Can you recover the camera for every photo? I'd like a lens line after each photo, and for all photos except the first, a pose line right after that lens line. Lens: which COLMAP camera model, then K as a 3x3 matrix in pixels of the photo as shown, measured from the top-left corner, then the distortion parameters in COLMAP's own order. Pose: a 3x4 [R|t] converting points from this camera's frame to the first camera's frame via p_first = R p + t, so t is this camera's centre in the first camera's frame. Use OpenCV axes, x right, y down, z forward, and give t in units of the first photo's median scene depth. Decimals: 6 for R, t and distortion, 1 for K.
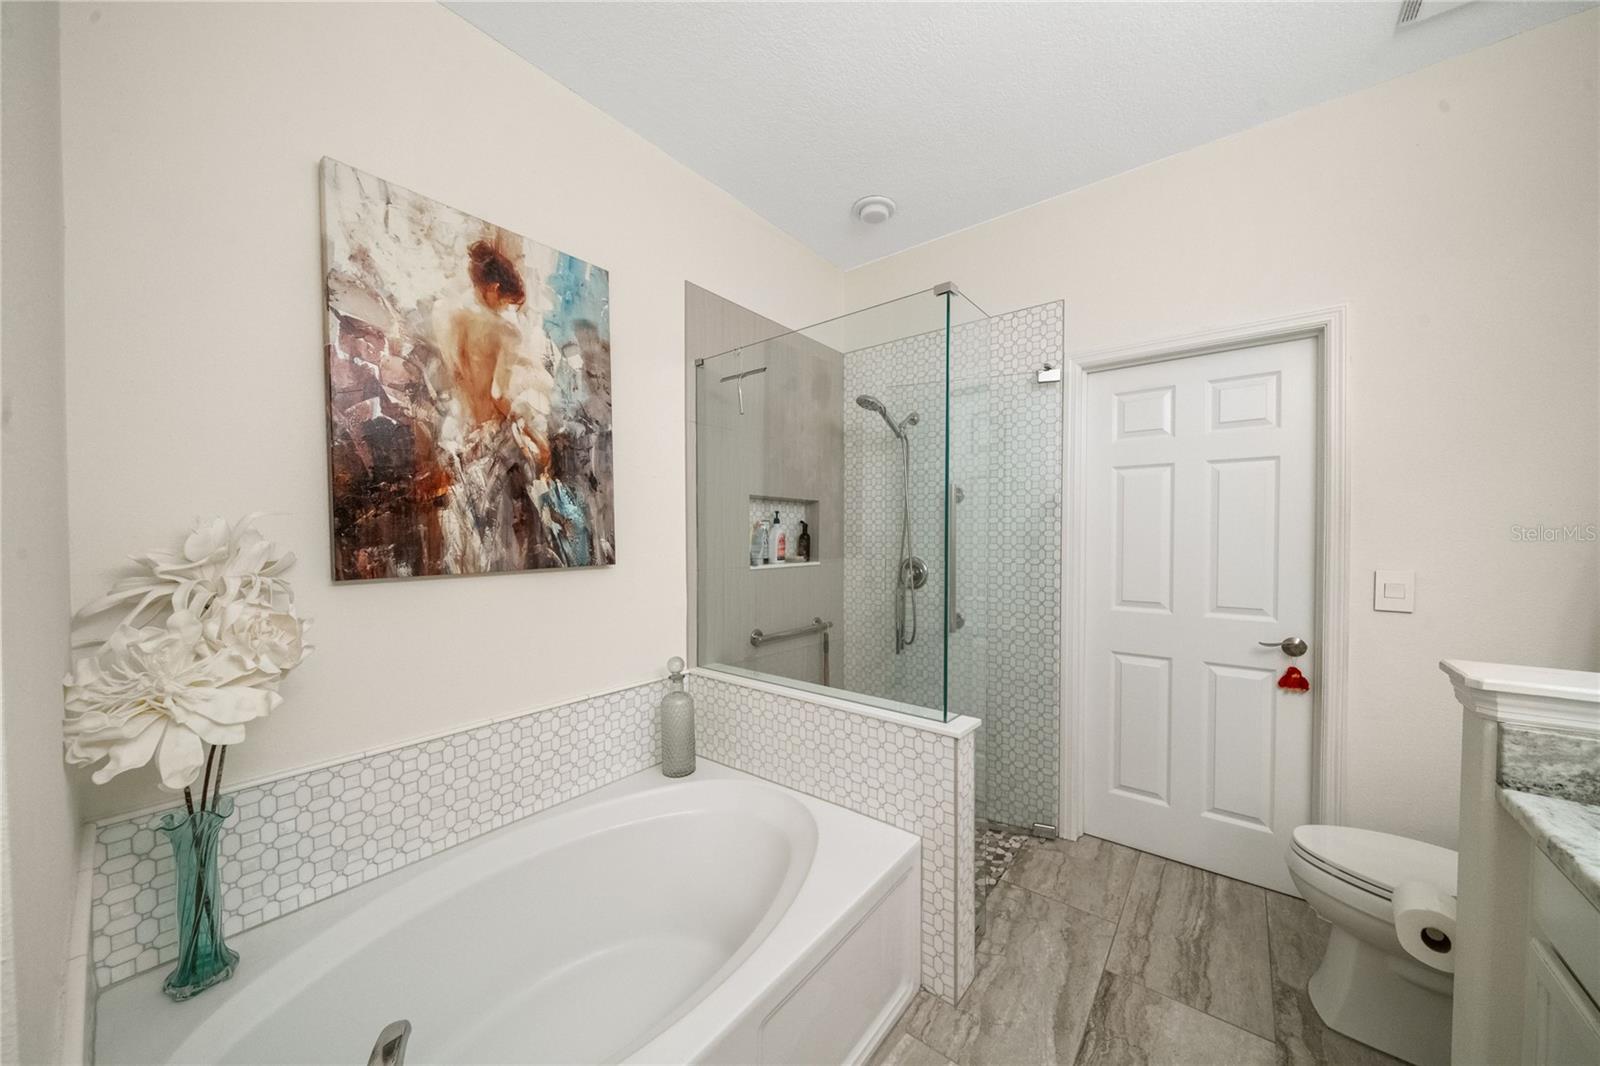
lens RADIAL K [[549.1, 0, 801.7], [0, 549.1, 546.9], [0, 0, 1]] dist [-0.001778, -0.000182]
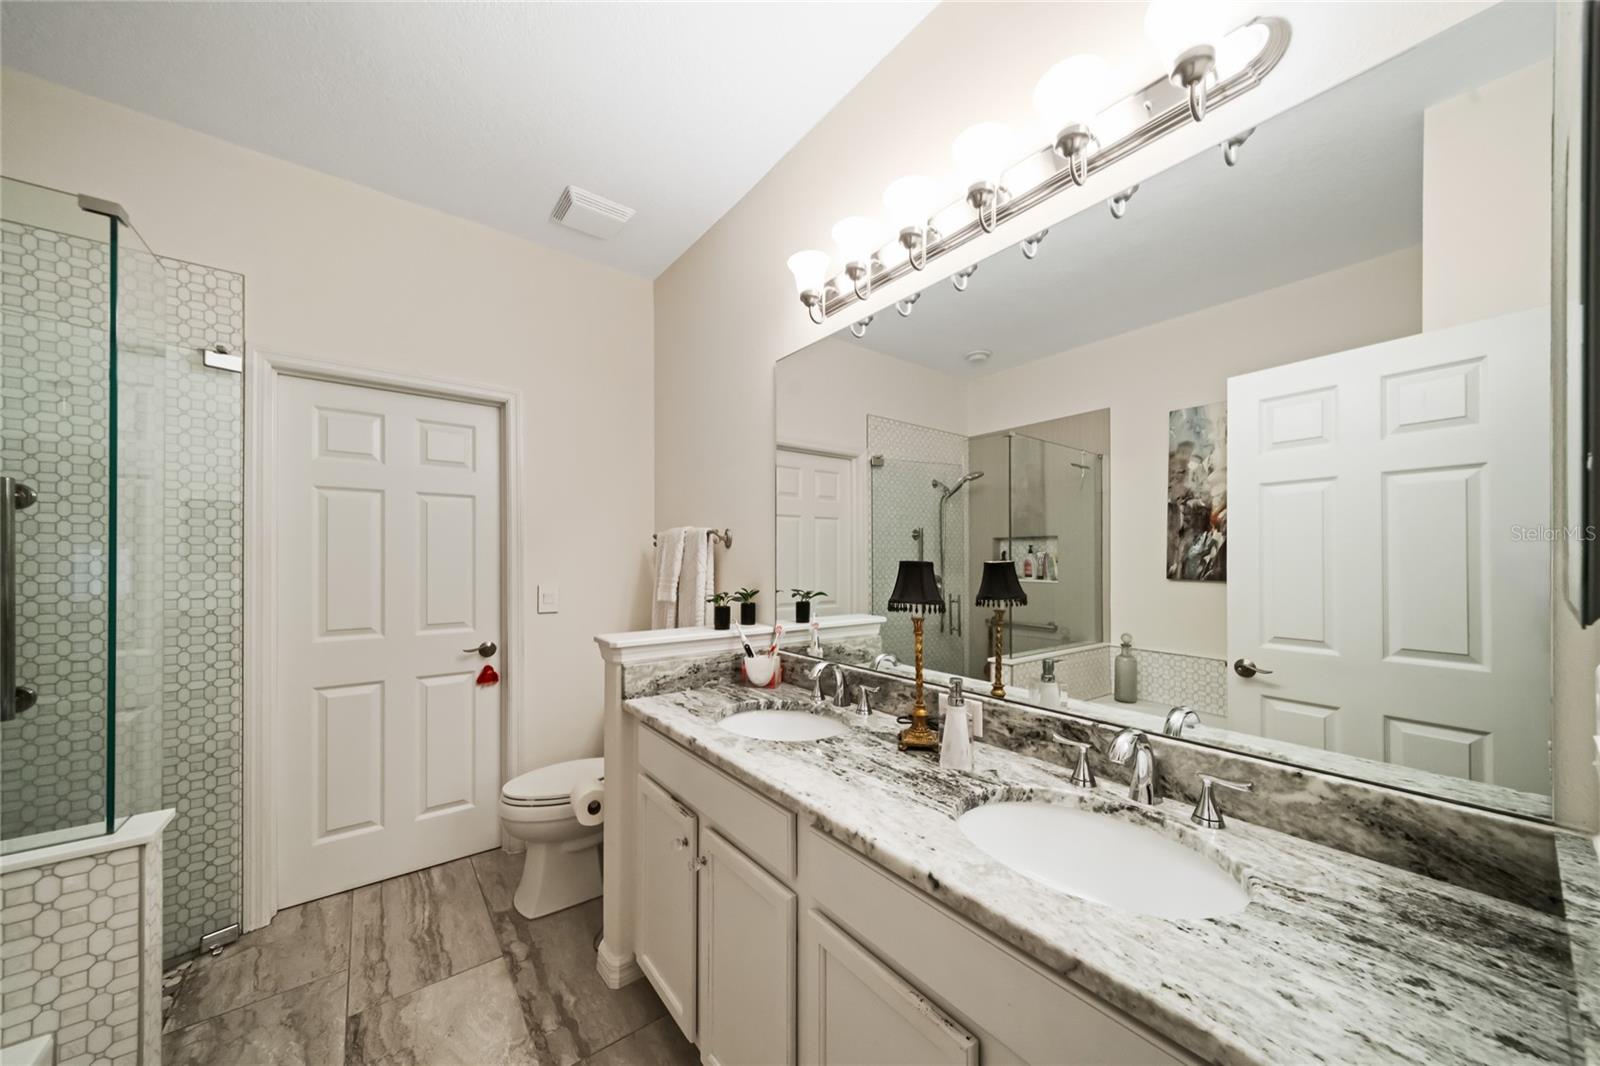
lens RADIAL K [[563.5, 0, 805.3], [0, 563.5, 559.3], [0, 0, 1]] dist [0.000042, 0.000013]
pose [[0.241812, -0.001372, 0.970322, -0.184840], [0.020099, 0.999792, -0.003595, -0.003912], [-0.970115, 0.020371, 0.241789, -0.021198]]
